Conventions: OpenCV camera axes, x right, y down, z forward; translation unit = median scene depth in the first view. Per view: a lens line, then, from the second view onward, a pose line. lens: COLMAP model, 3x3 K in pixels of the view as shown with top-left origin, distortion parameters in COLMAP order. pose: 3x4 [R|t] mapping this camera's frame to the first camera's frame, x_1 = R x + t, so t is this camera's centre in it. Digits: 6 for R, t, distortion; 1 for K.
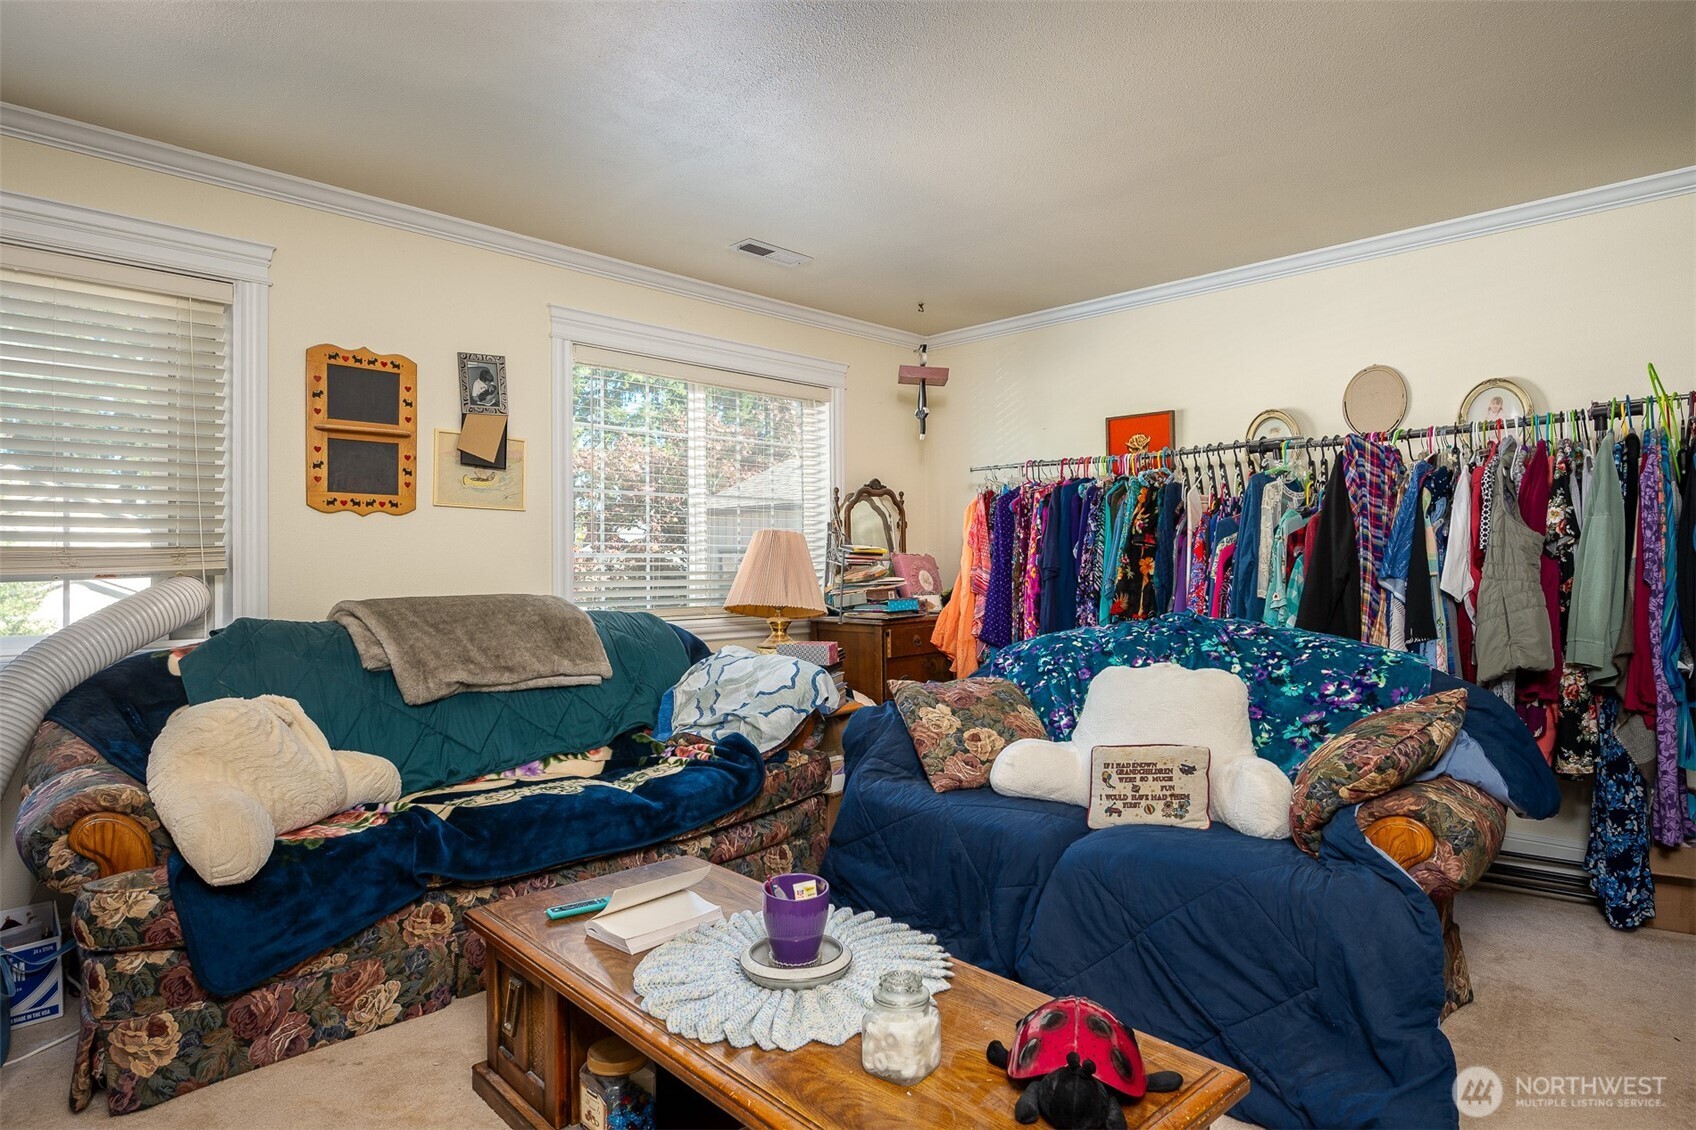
lens RADIAL K [[942.0, 0, 852.0], [0, 942.0, 573.3], [0, 0, 1]] dist [-0.021598, -0.000278]
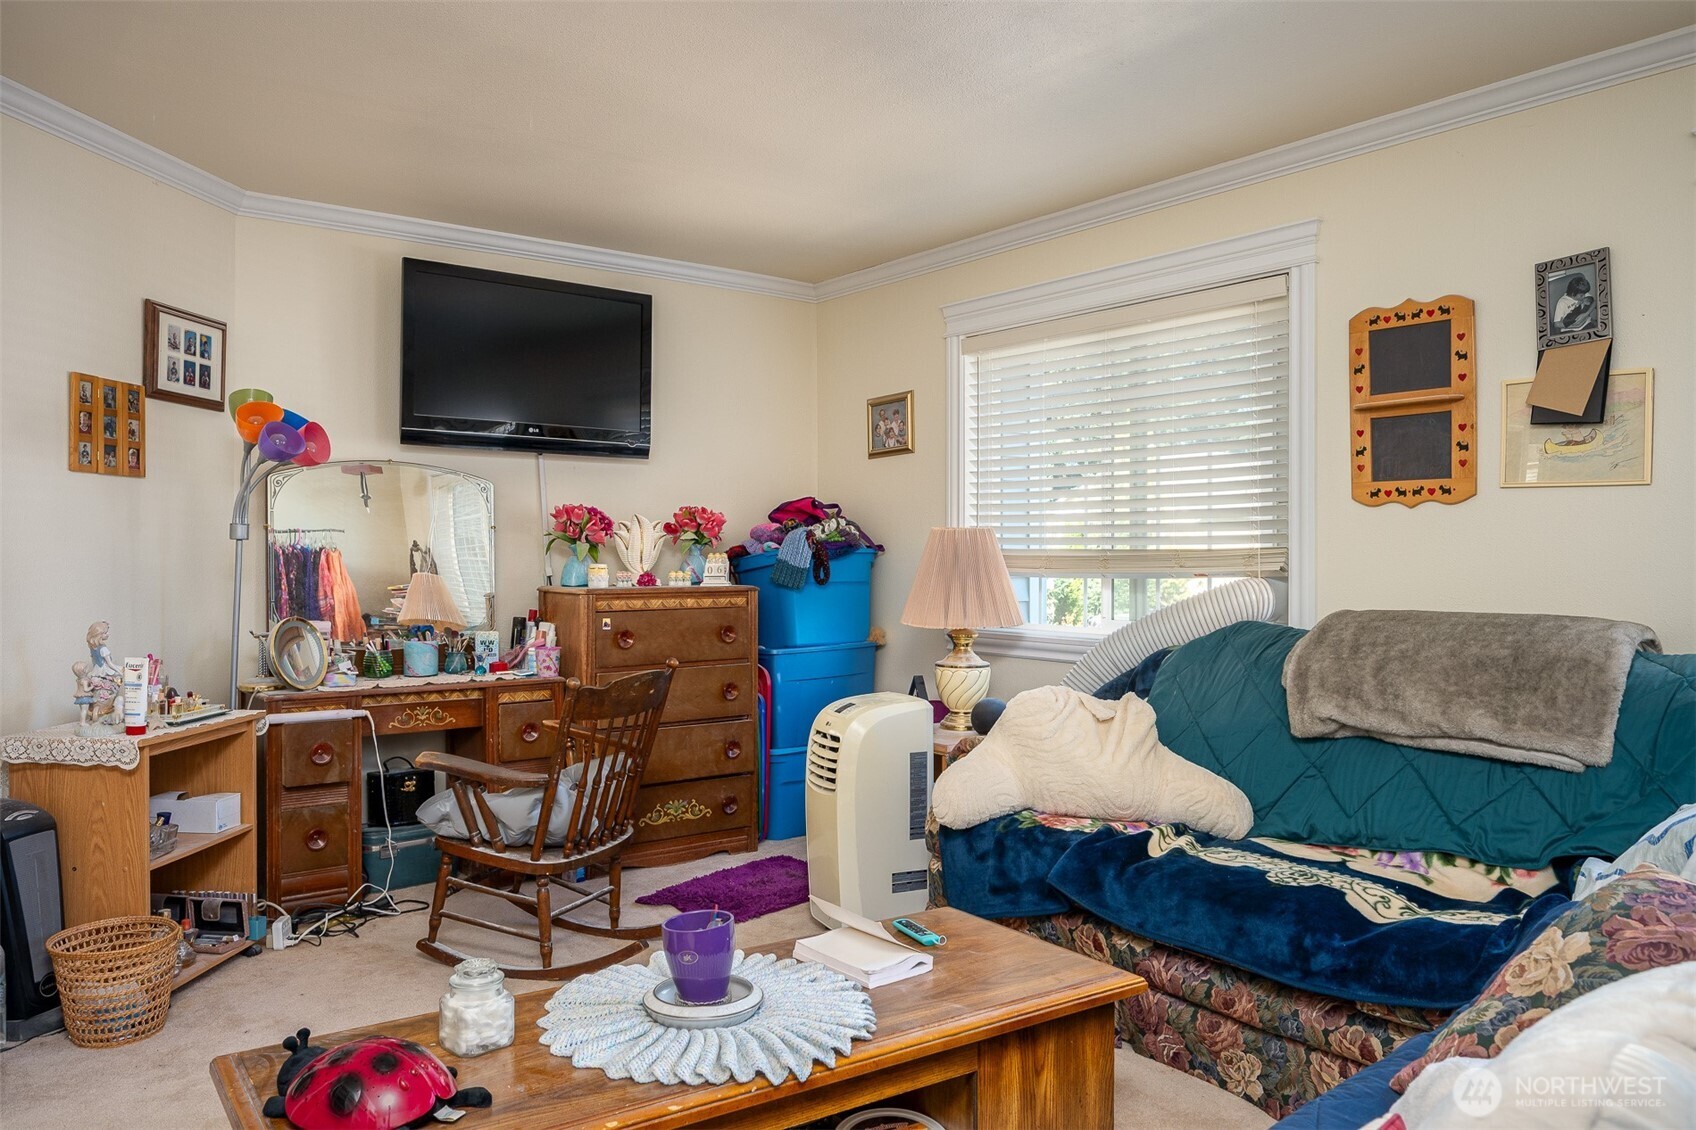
lens RADIAL K [[1209.1, 0, 850.4], [0, 1209.1, 554.7], [0, 0, 1]] dist [-0.009435, 0.000075]
pose [[-0.127953, 0.001916, -0.991778, 0.575162], [-0.010920, 0.999935, 0.003340, -0.018997], [0.991720, 0.011258, -0.127924, 0.658994]]
